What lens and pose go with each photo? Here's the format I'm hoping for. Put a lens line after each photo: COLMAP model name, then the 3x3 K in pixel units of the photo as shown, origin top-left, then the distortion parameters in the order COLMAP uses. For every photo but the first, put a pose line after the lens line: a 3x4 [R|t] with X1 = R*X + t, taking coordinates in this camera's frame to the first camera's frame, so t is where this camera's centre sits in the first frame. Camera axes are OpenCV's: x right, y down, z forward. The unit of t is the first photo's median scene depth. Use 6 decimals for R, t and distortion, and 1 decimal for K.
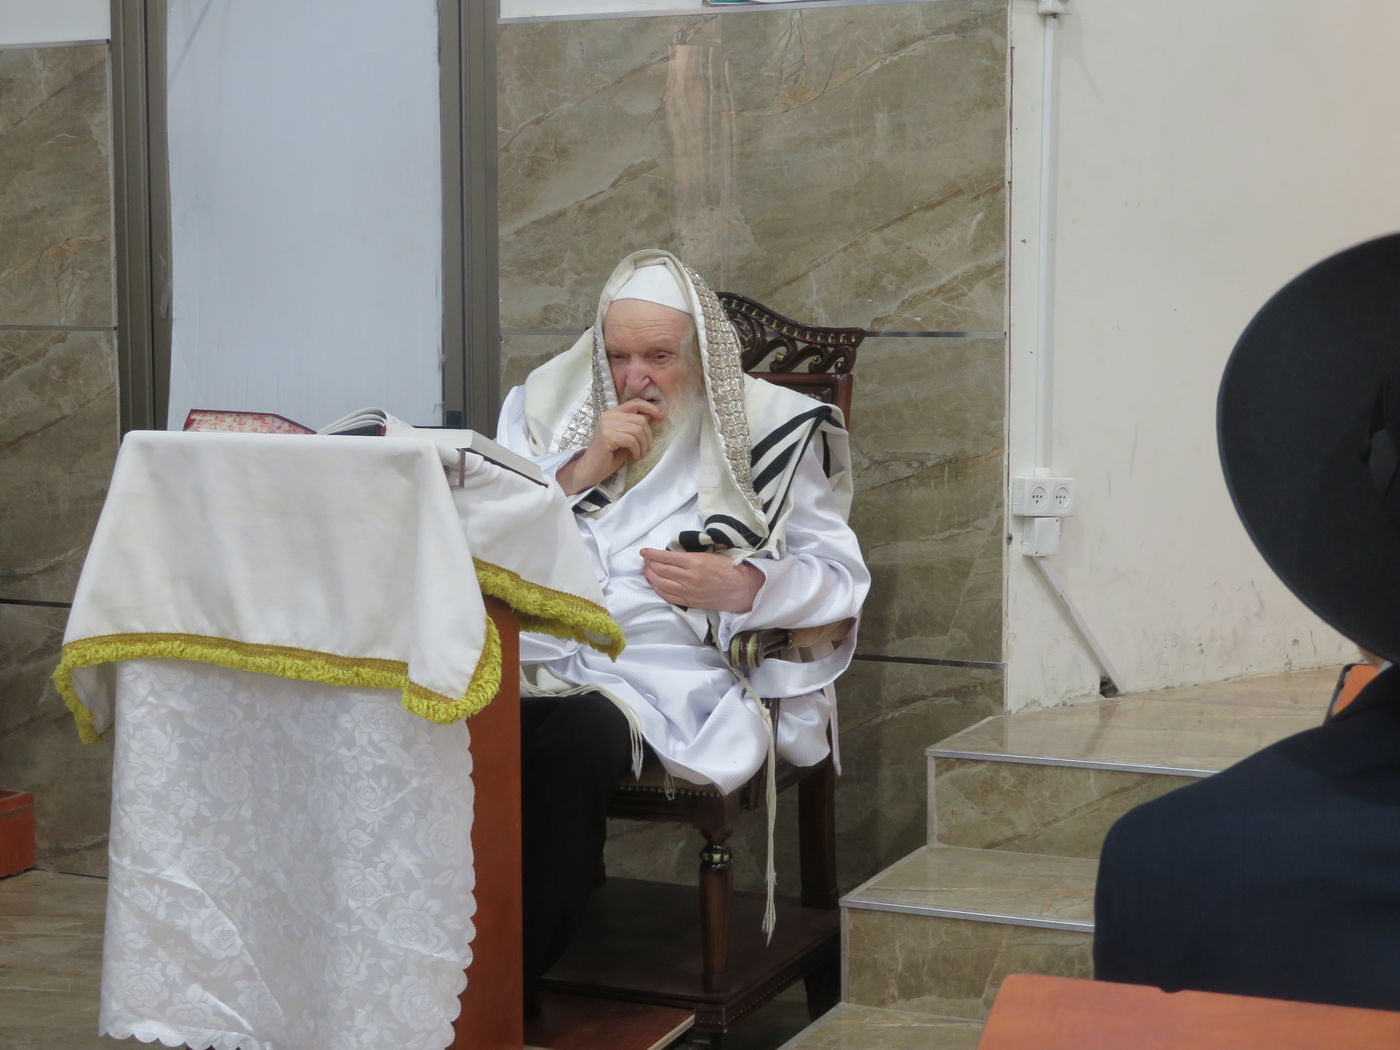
lens RADIAL K [[697.3, 0, 700.2], [0, 697.3, 470.7], [0, 0, 1]] dist [0.000291, -0.000454]
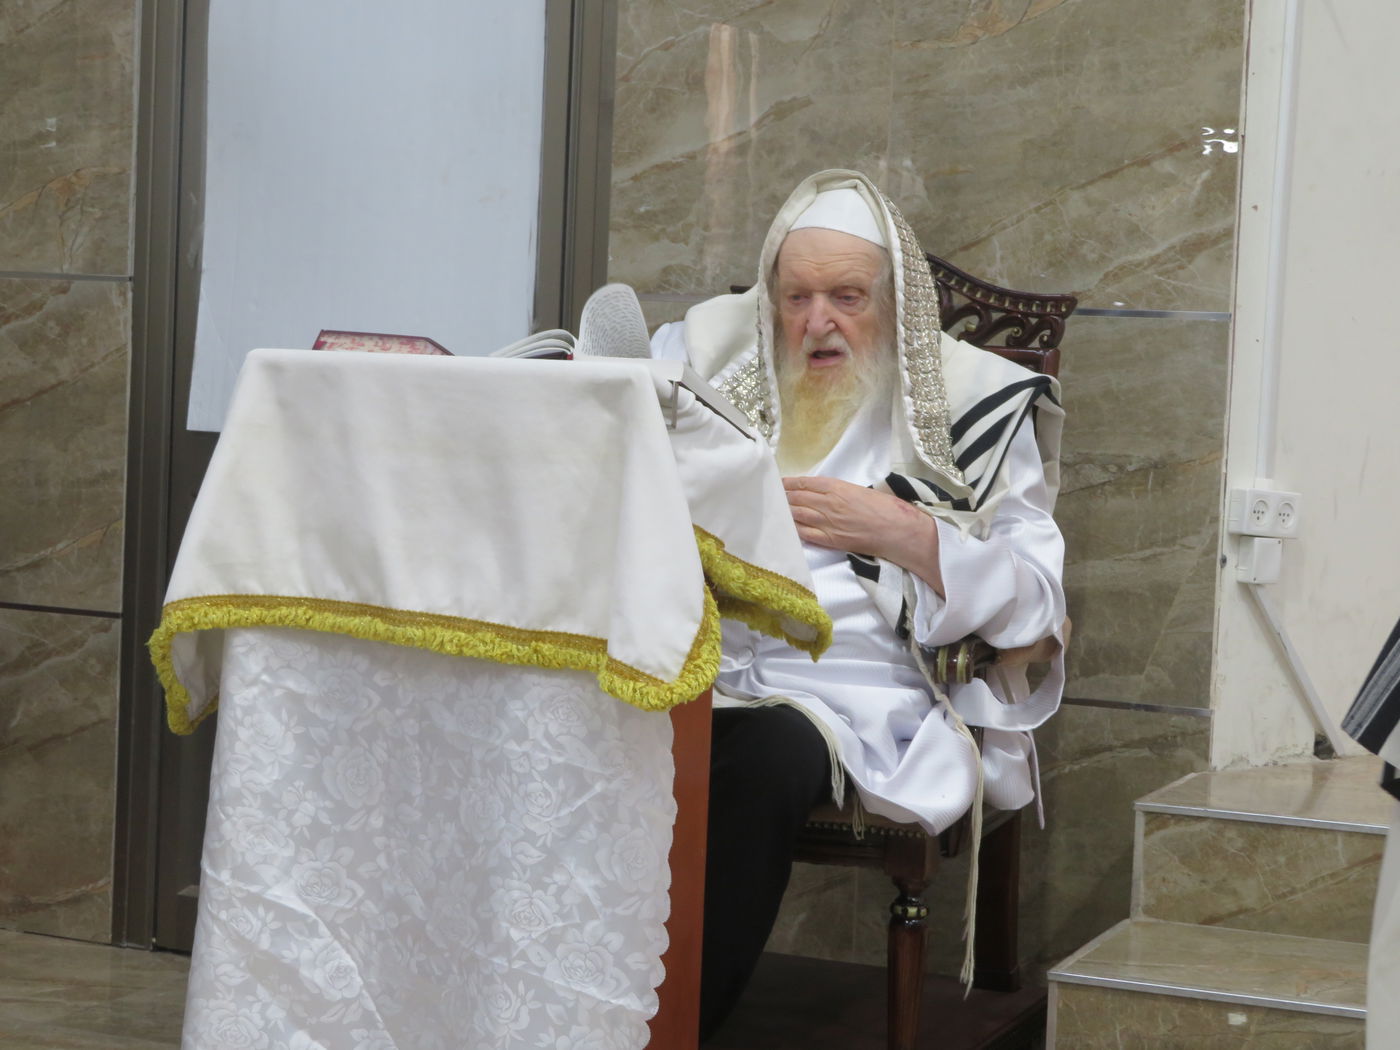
lens RADIAL K [[812.9, 0, 700.0], [0, 812.9, 525.0], [0, 0, 1]] dist [0.000097, 0.000362]
pose [[0.999056, 0.042707, 0.007954, -0.223173], [-0.042635, 0.999050, -0.008984, 0.103318], [-0.008331, 0.008636, 0.999928, 0.032812]]
